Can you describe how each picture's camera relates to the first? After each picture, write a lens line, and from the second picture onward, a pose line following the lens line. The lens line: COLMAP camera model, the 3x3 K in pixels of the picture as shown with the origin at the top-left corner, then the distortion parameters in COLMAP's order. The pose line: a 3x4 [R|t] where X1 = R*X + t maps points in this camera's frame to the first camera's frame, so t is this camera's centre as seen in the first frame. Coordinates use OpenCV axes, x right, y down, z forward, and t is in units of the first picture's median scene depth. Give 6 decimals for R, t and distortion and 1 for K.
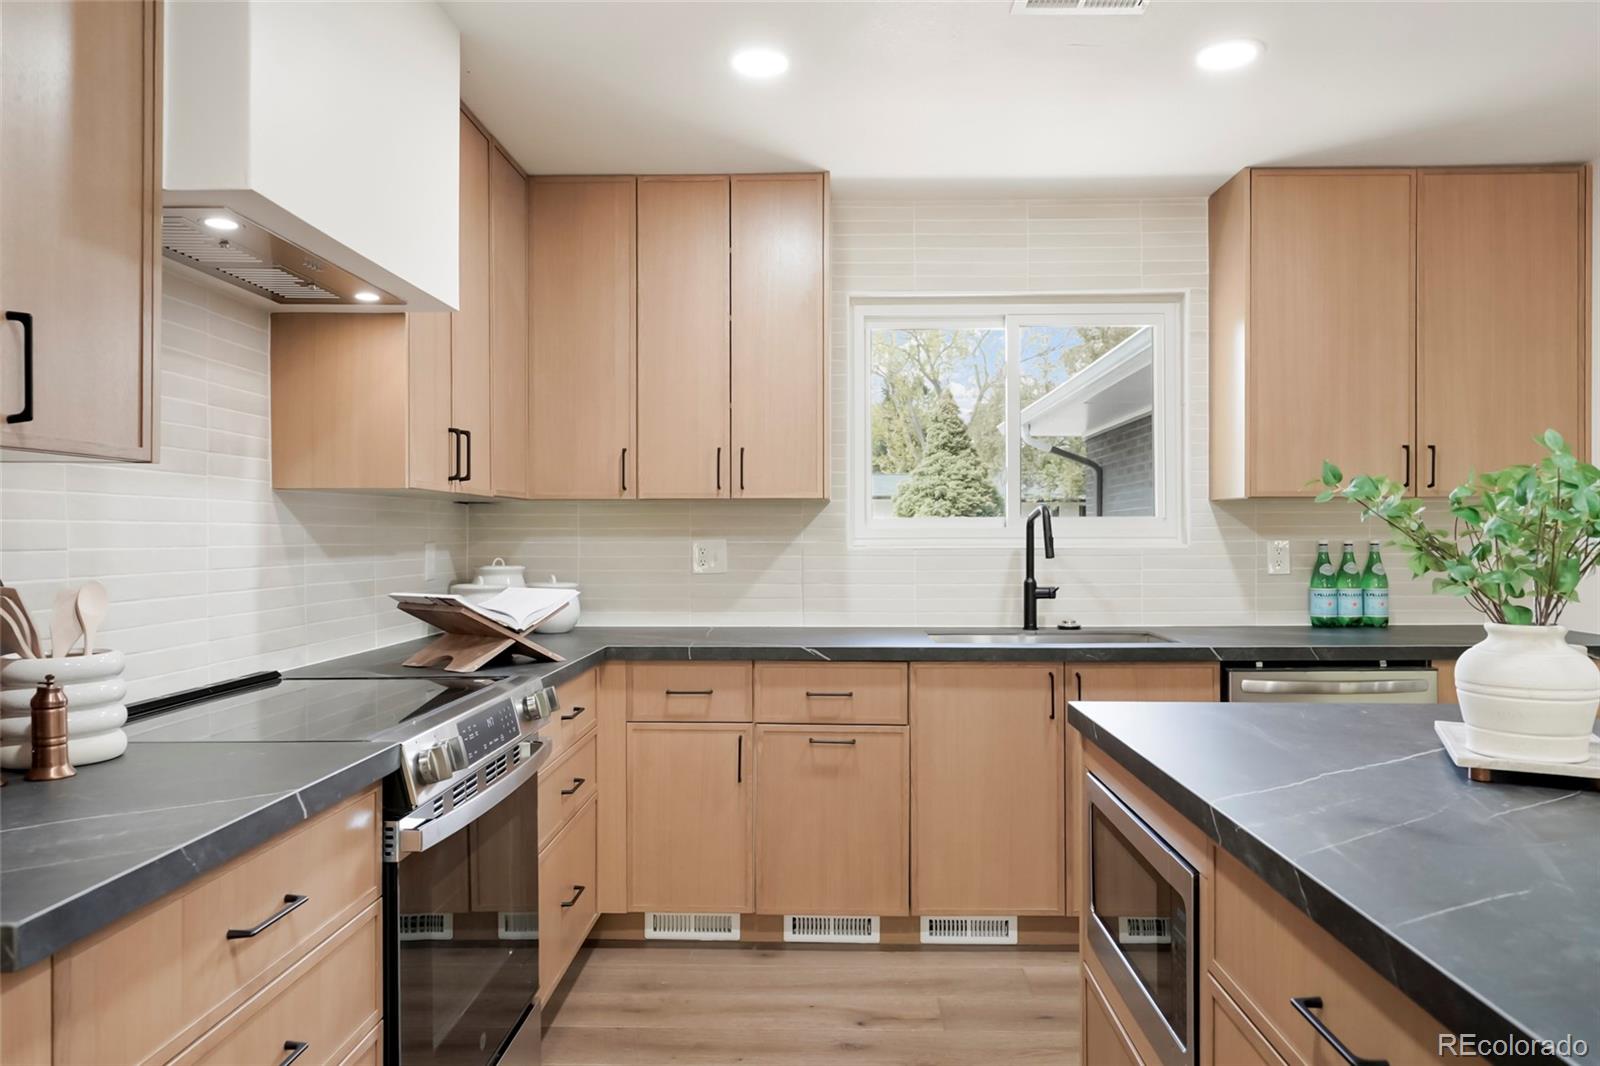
lens RADIAL K [[1038.5, 0, 816.5], [0, 1038.5, 507.7], [0, 0, 1]] dist [-0.004571, 0.002852]
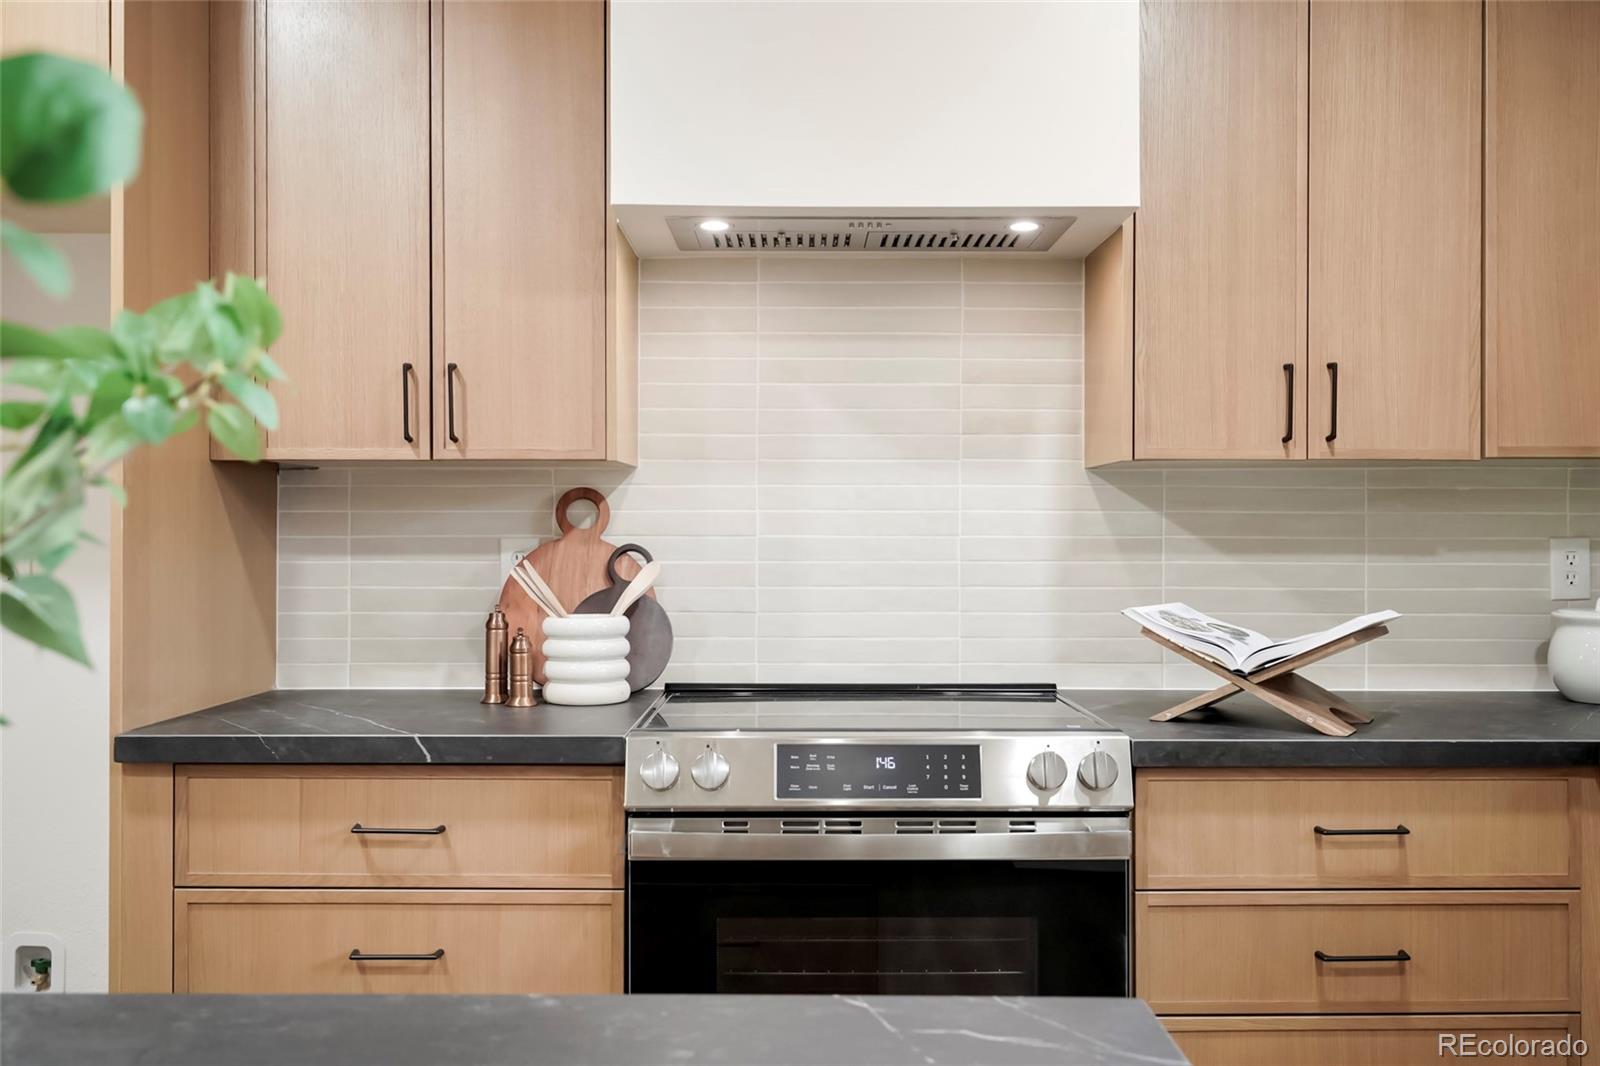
lens RADIAL K [[1344.4, 0, 827.3], [0, 1344.4, 532.5], [0, 0, 1]] dist [0.012045, 0.001992]
pose [[0.021596, -0.006083, -0.999748, 0.394326], [0.024293, 0.999689, -0.005558, 0.024363], [0.999472, -0.024167, 0.021737, 0.548384]]
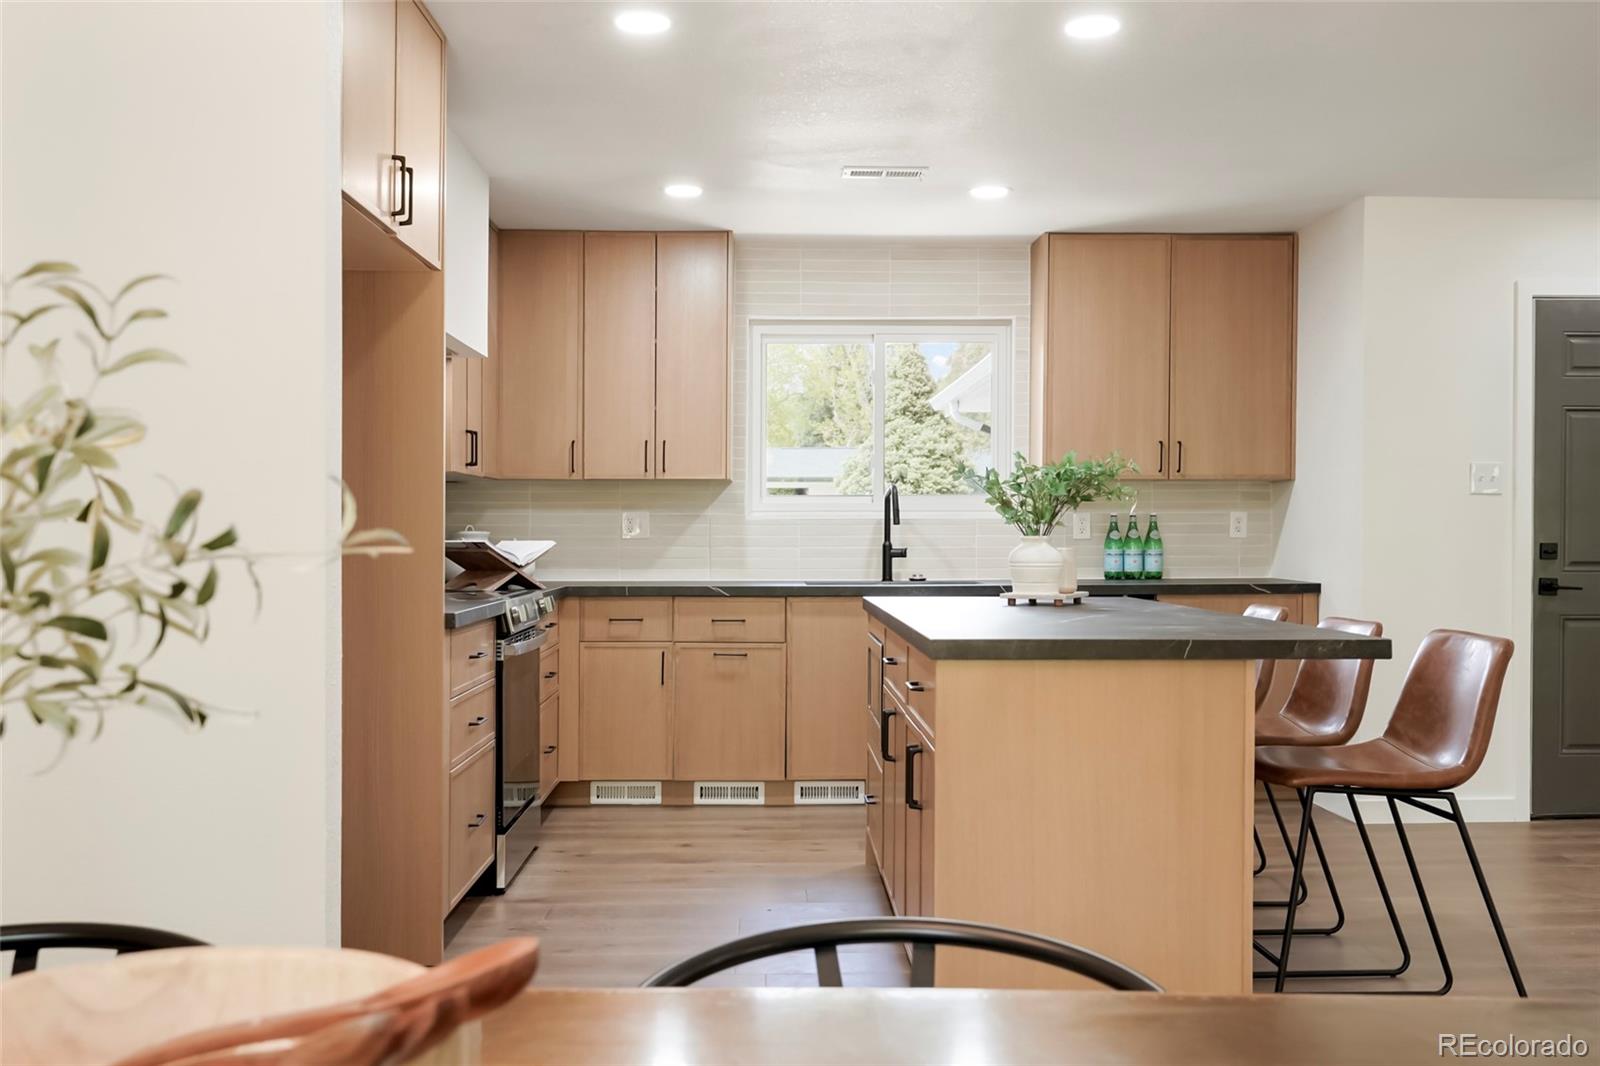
lens RADIAL K [[1513.9, 0, 864.6], [0, 1513.9, 425.5], [0, 0, 1]] dist [0.020281, 0.000000]
pose [[0.996371, 0.005985, 0.084907, 0.018072], [-0.002122, 0.998961, -0.045515, 0.010244], [-0.085091, 0.045170, 0.995349, -0.930344]]
